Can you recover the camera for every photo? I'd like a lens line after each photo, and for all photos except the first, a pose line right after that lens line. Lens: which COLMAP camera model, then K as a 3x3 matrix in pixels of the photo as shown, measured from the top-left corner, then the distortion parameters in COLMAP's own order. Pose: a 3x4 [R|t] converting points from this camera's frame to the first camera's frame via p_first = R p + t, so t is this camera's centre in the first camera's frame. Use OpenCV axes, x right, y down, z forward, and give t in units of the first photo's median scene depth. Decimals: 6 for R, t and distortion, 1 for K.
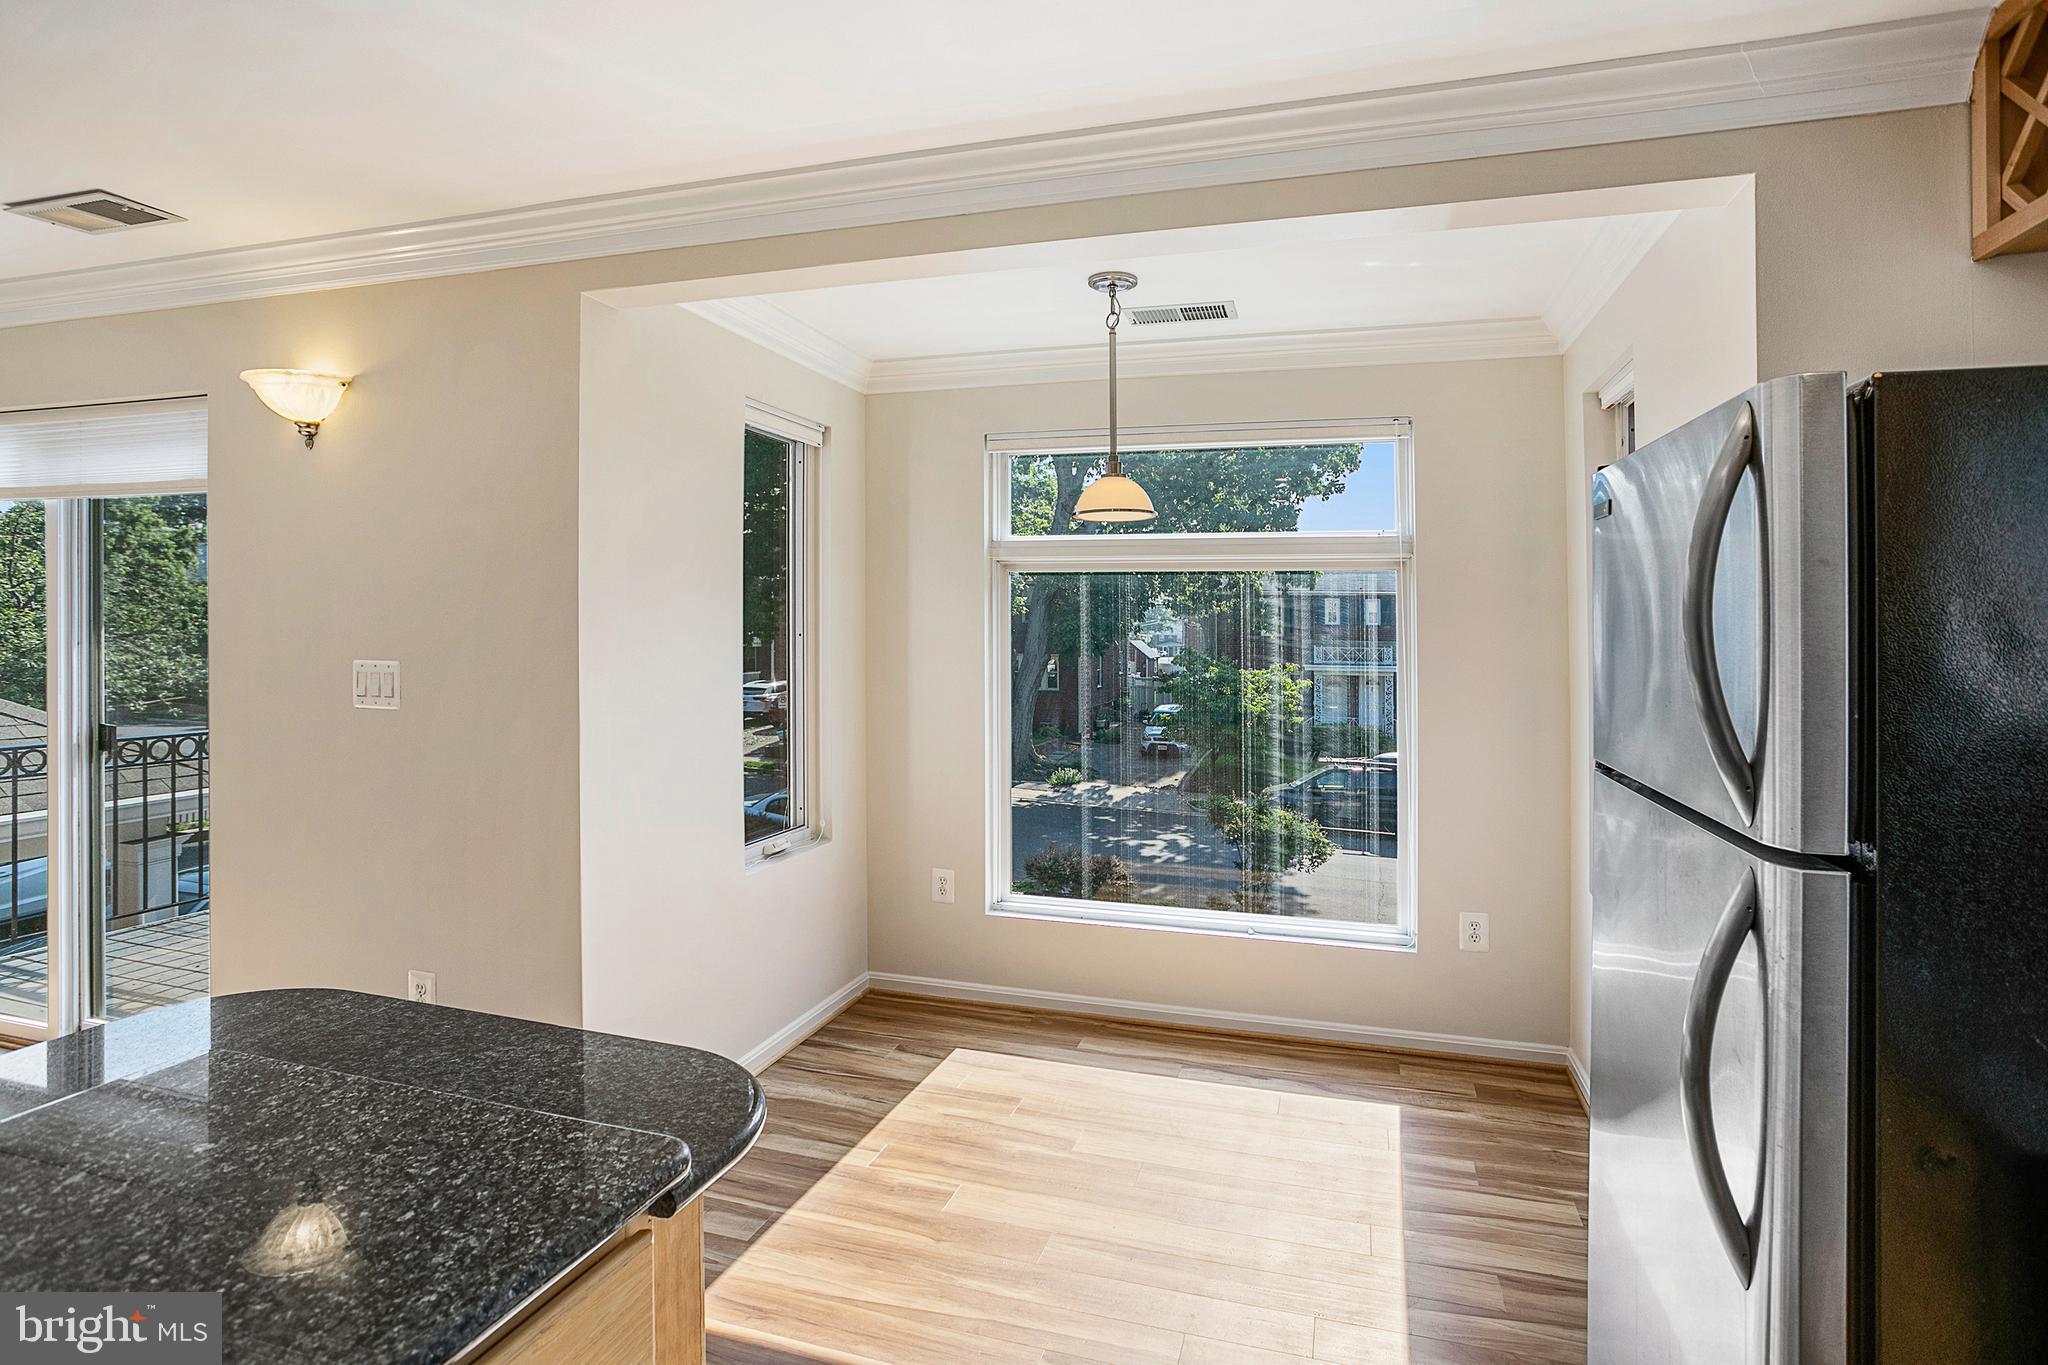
lens RADIAL K [[1077.8, 0, 1017.7], [0, 1077.8, 629.8], [0, 0, 1]] dist [-0.022647, 0.000883]
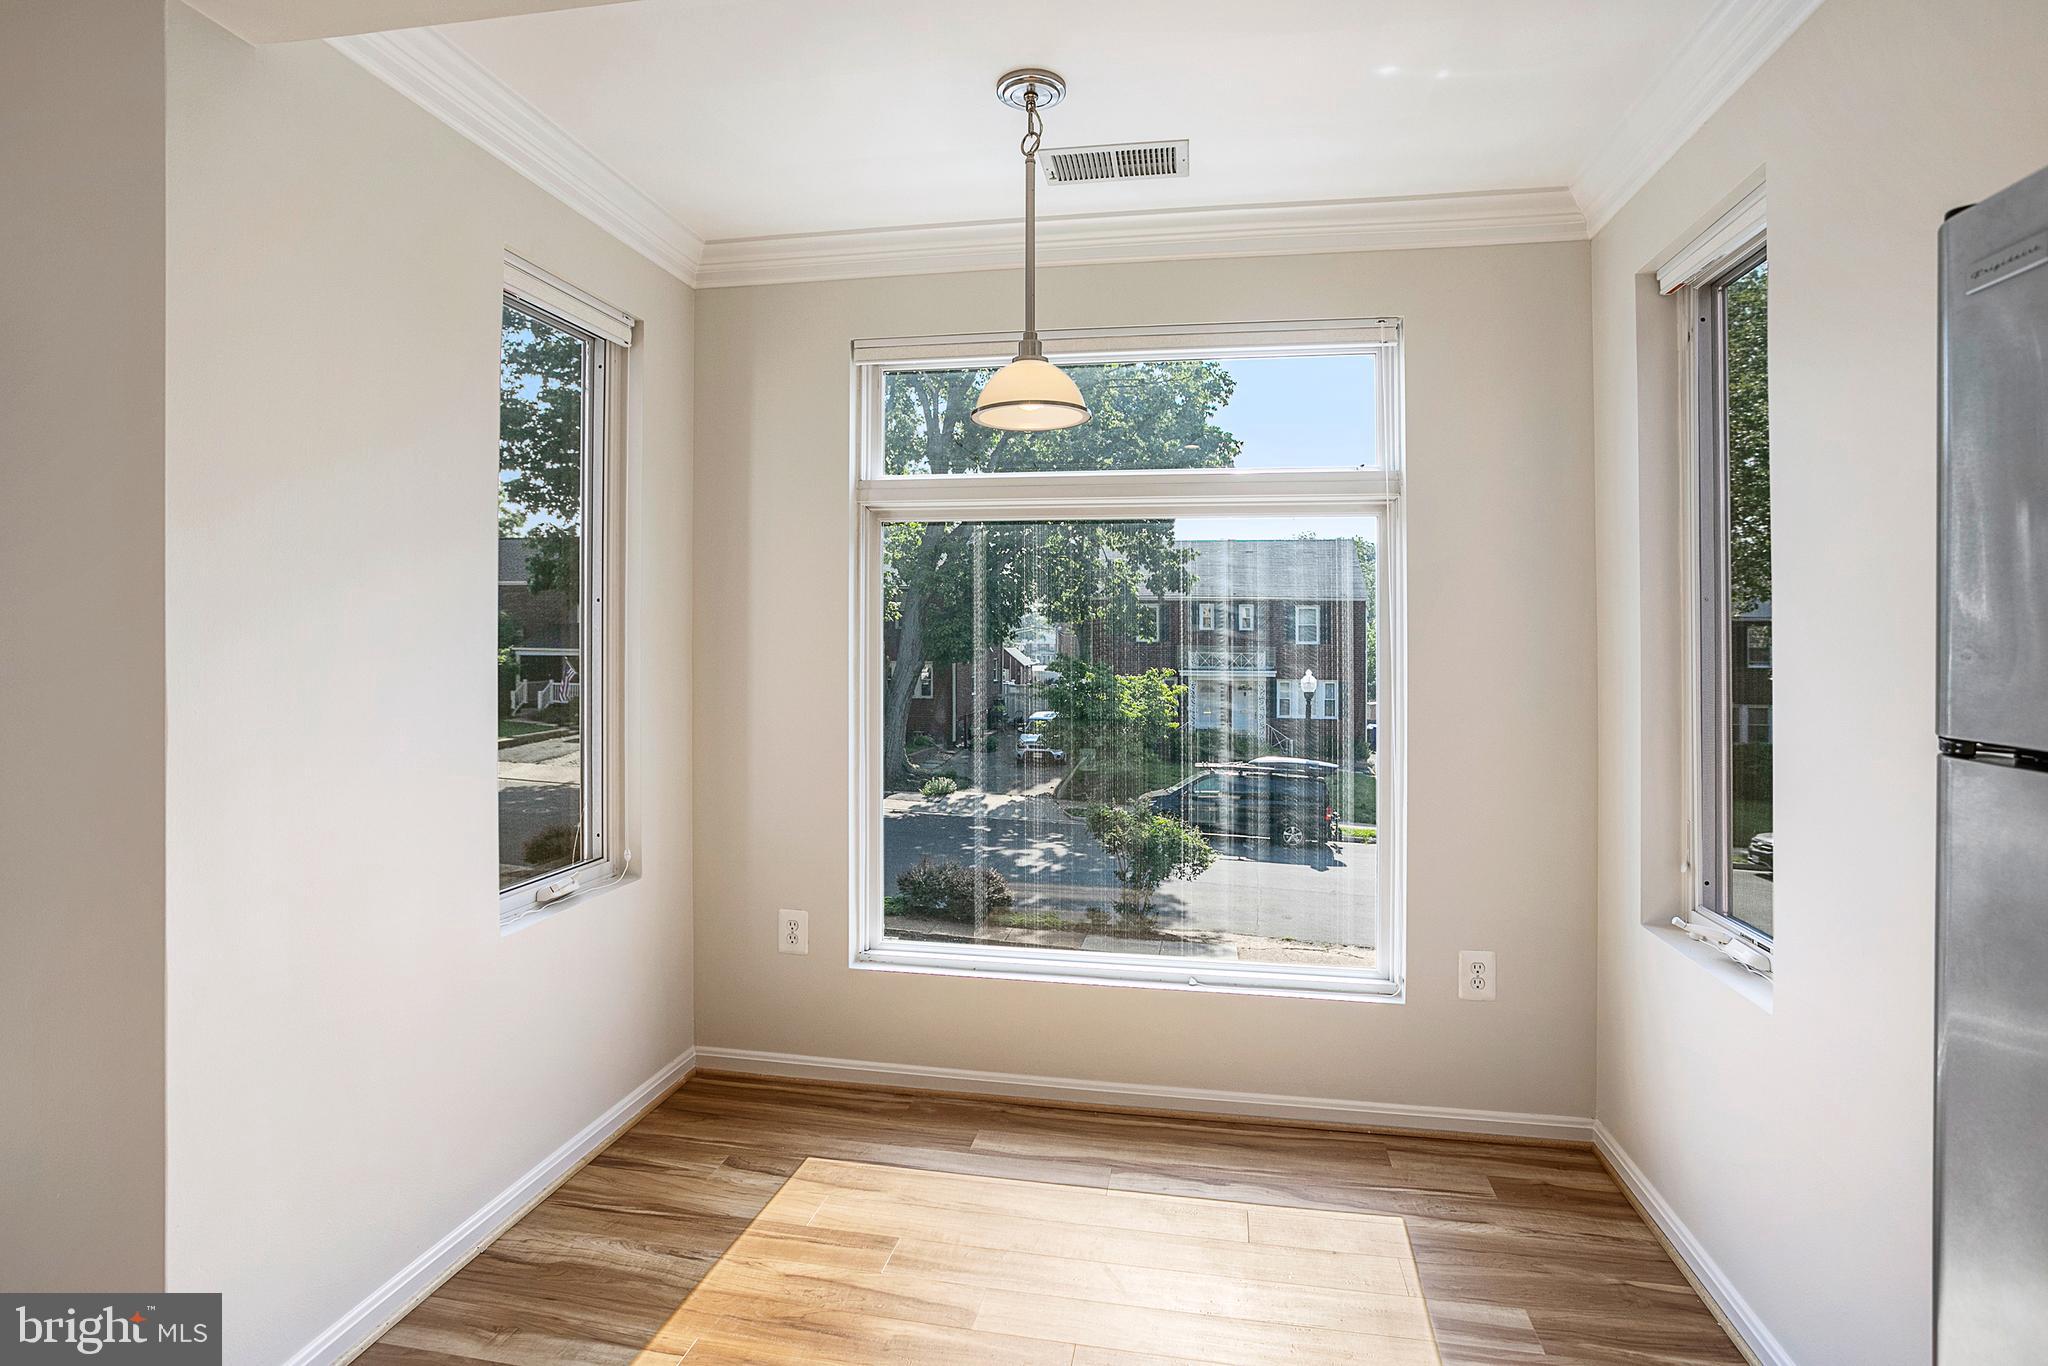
lens RADIAL K [[1008.1, 0, 1018.9], [0, 1008.1, 615.7], [0, 0, 1]] dist [-0.028055, 0.016339]
pose [[0.991971, 0.004277, 0.126389, -0.001664], [-0.000250, 0.999492, -0.031862, 0.036614], [-0.126461, 0.031575, 0.991469, 0.272126]]
